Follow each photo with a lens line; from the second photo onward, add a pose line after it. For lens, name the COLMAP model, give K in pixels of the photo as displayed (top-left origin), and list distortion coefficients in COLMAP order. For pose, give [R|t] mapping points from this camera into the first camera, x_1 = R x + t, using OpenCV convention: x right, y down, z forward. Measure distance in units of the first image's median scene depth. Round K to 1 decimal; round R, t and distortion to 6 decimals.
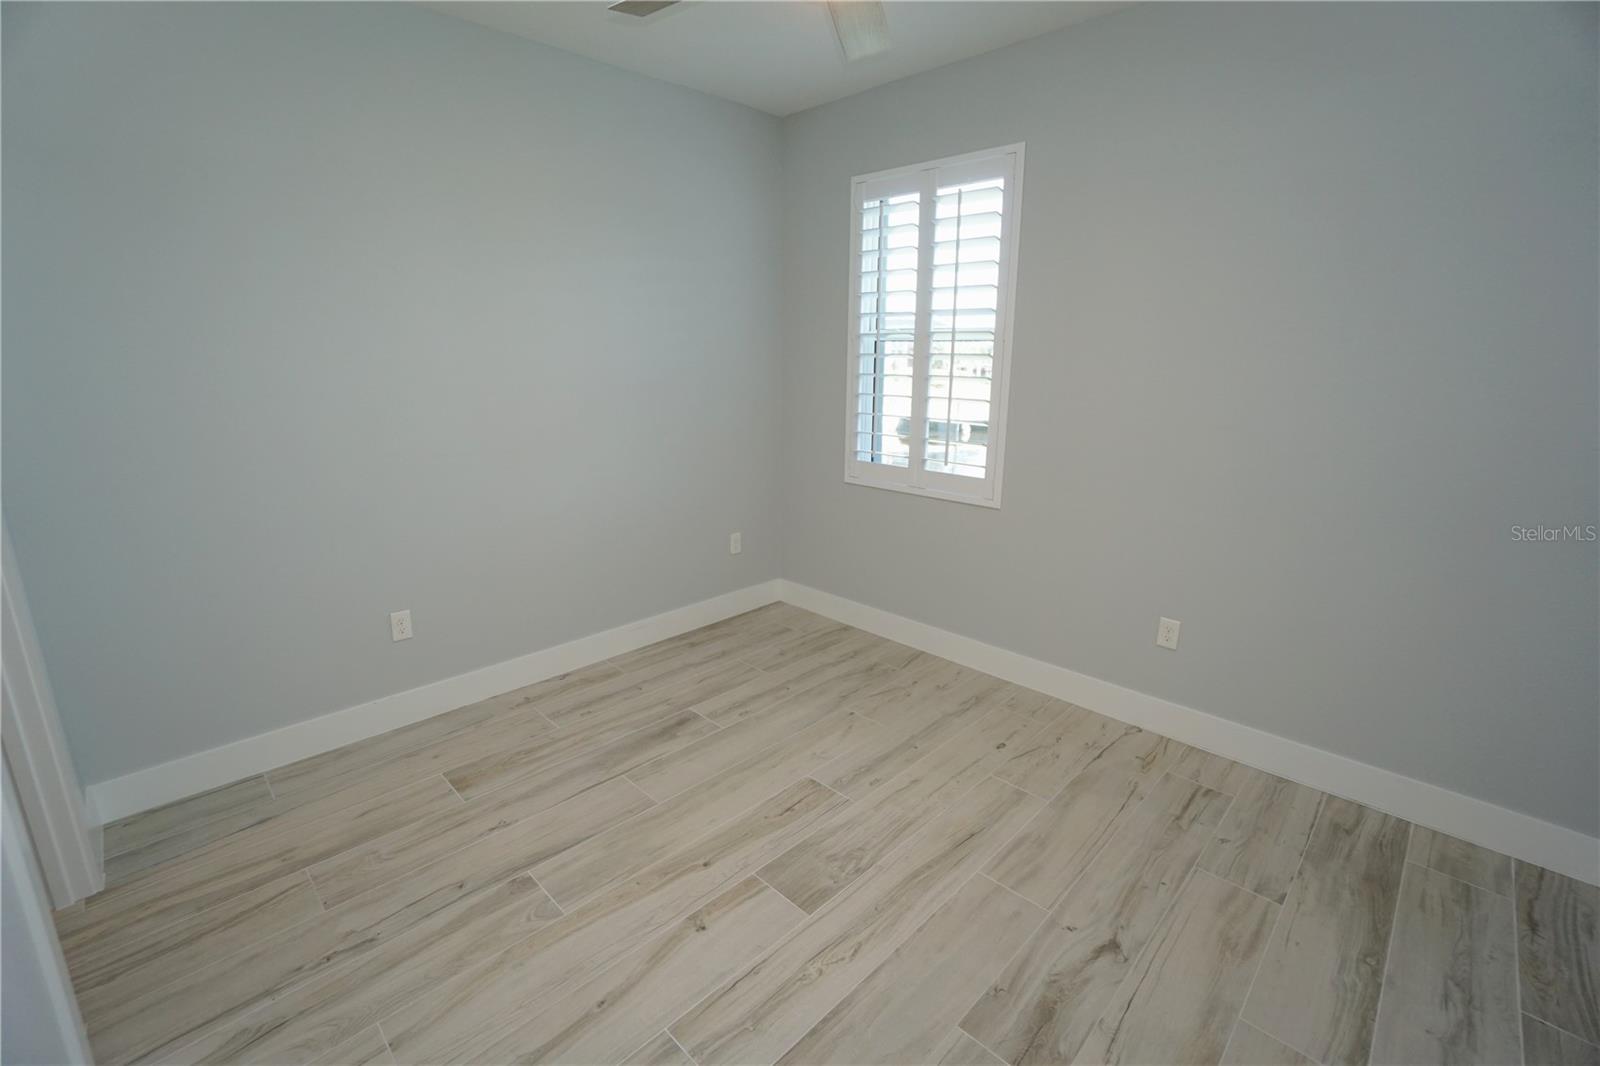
lens RADIAL K [[704.7, 0, 777.9], [0, 704.7, 524.6], [0, 0, 1]] dist [-0.064513, 0.023097]
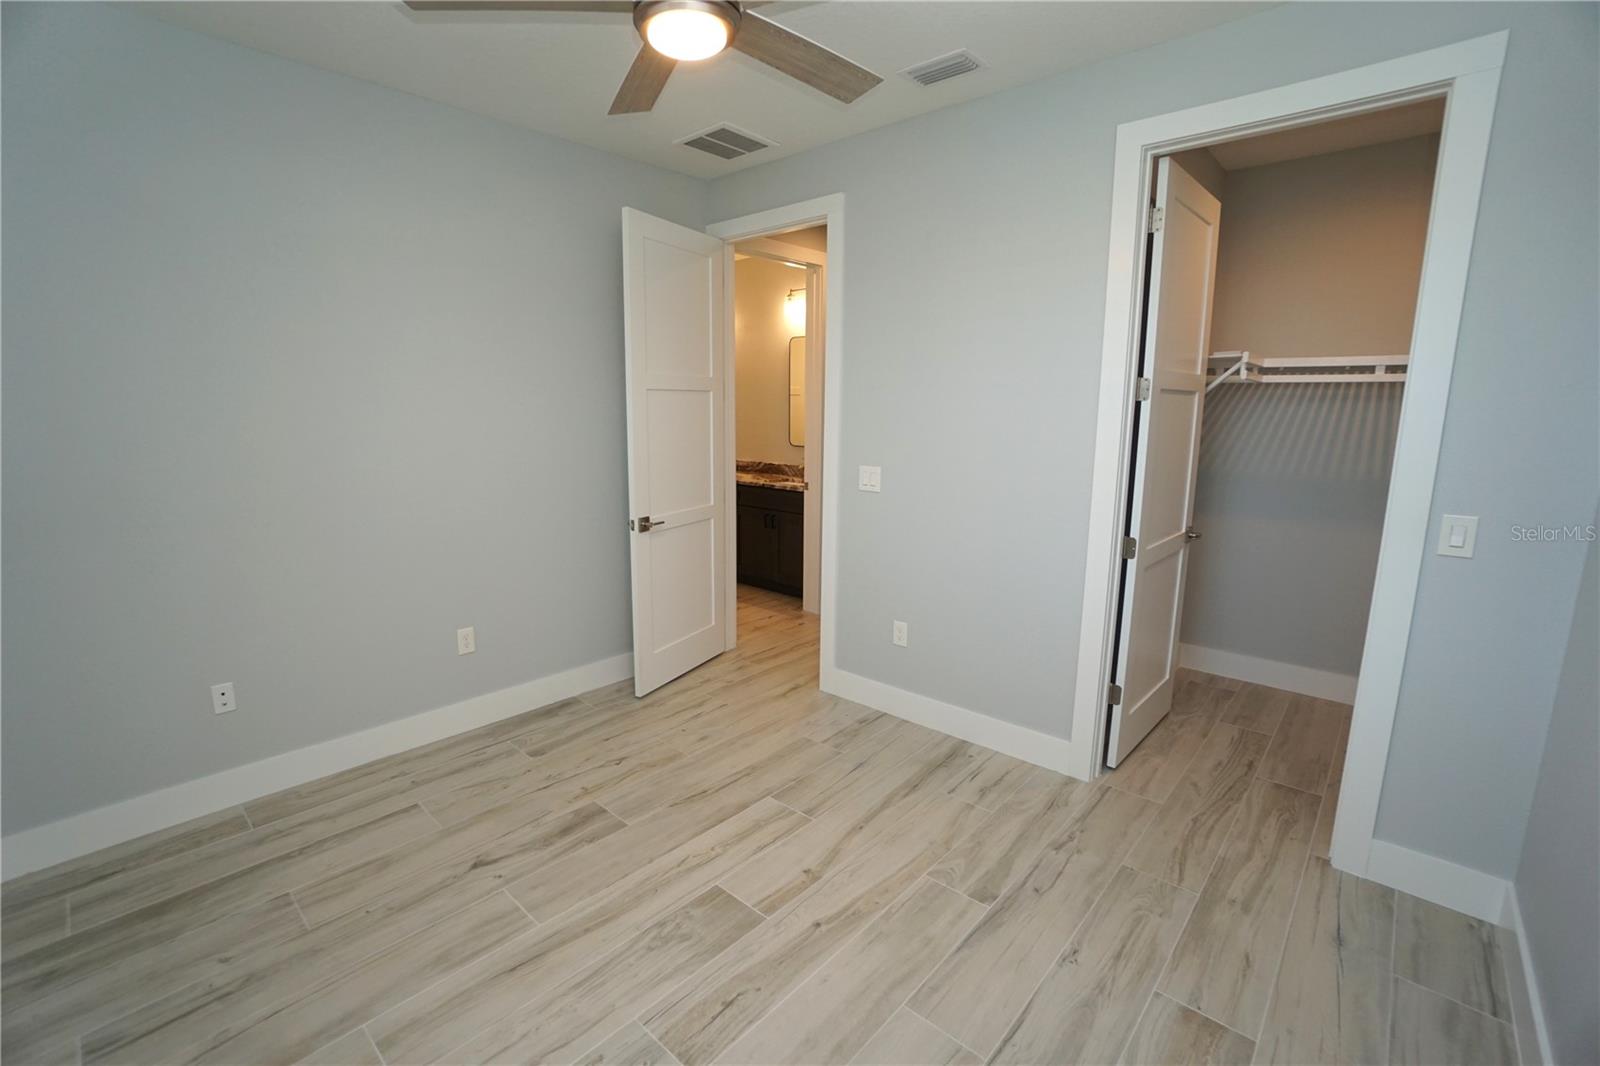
lens RADIAL K [[704.7, 0, 777.9], [0, 704.7, 524.6], [0, 0, 1]] dist [-0.064513, 0.023097]
pose [[-0.999016, 0.001284, -0.044327, -0.006266], [-0.016903, 0.913088, 0.407412, -0.441319], [0.040997, 0.407761, -0.912168, 1.759854]]
